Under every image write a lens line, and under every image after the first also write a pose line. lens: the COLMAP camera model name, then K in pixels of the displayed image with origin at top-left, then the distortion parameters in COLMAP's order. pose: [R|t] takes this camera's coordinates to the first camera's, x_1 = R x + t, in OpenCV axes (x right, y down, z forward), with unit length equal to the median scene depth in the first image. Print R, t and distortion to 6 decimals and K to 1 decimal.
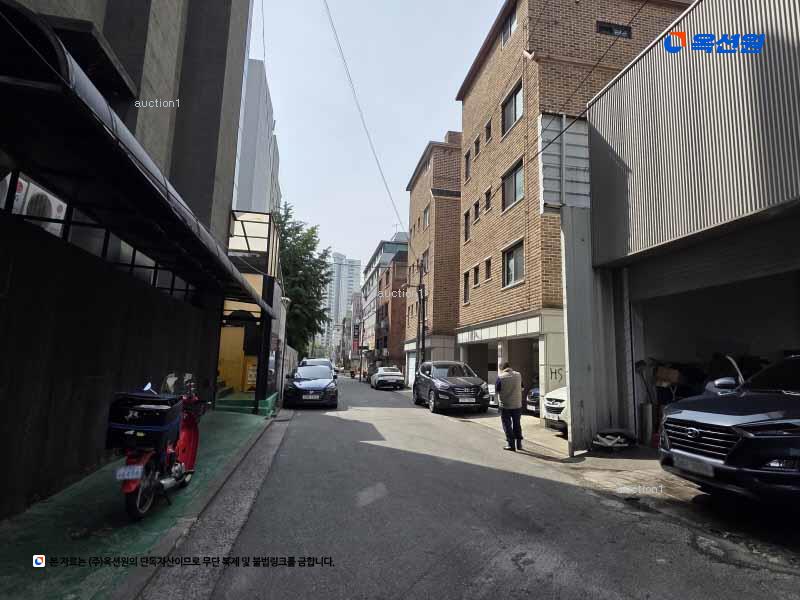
lens RADIAL K [[460.2, 0, 400.0], [0, 460.2, 300.0], [0, 0, 1]] dist [0.003107, 0.000558]
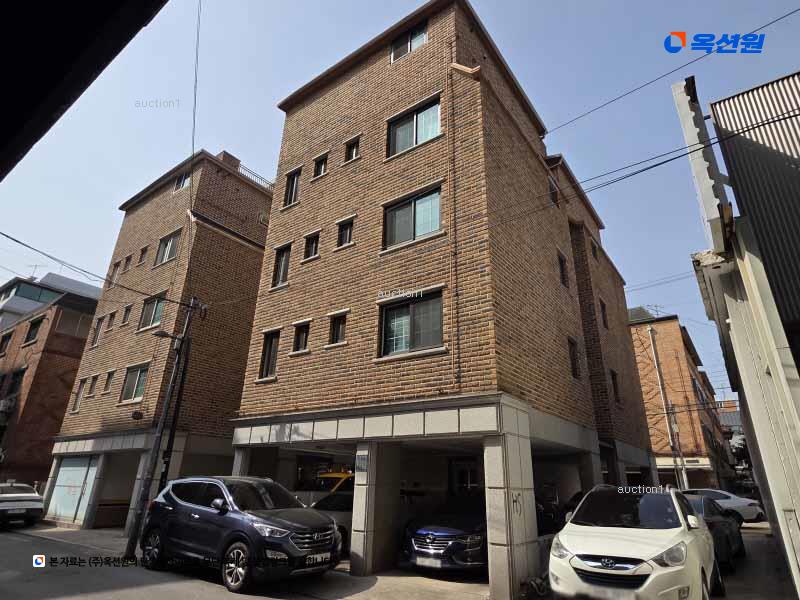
lens RADIAL K [[460.2, 0, 400.0], [0, 460.2, 300.0], [0, 0, 1]] dist [0.003107, 0.000558]
pose [[0.726200, 0.251003, 0.640024, -0.179144], [-0.102107, 0.960020, -0.260643, 0.057374], [-0.679859, 0.123928, 0.722796, 0.474016]]
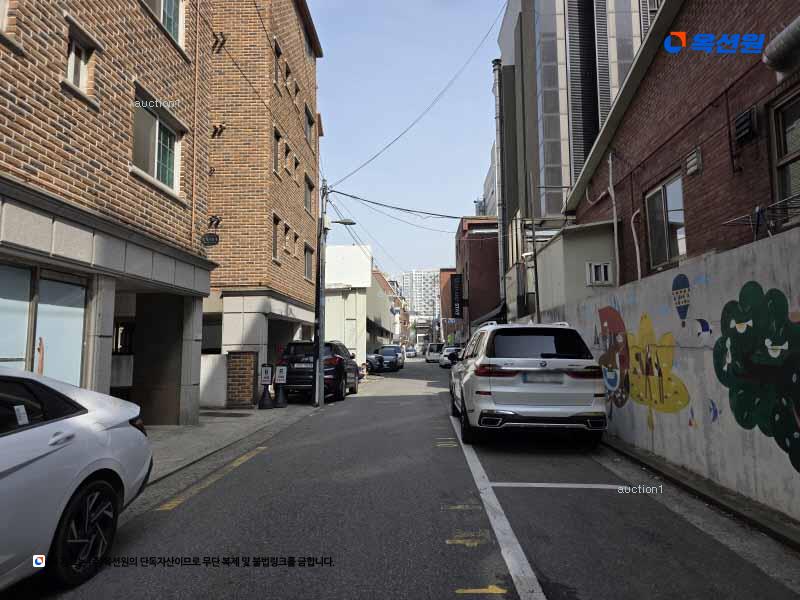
lens RADIAL K [[530.9, 0, 400.0], [0, 530.9, 300.0], [0, 0, 1]] dist [0.075248, -0.064140]
pose [[-0.974804, -0.000546, 0.223064, -0.263925], [-0.052063, 0.972935, -0.225136, 0.284590], [-0.216904, -0.231077, -0.948449, 2.014782]]
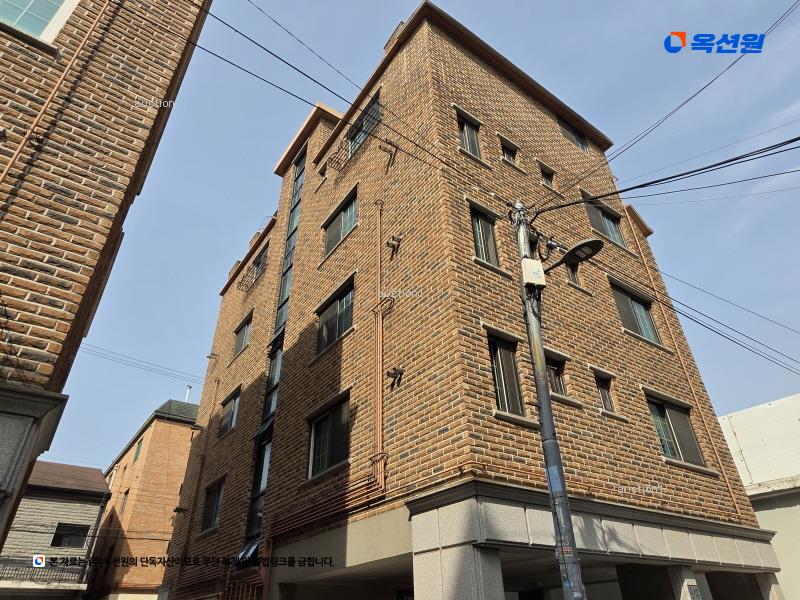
lens RADIAL K [[507.2, 0, 400.0], [0, 507.2, 300.0], [0, 0, 1]] dist [-0.002733, -0.001504]
pose [[-0.425332, 0.488488, 0.761888, -0.163997], [-0.119136, 0.804285, -0.582179, 0.189654], [-0.897162, -0.338387, -0.283891, 1.410001]]
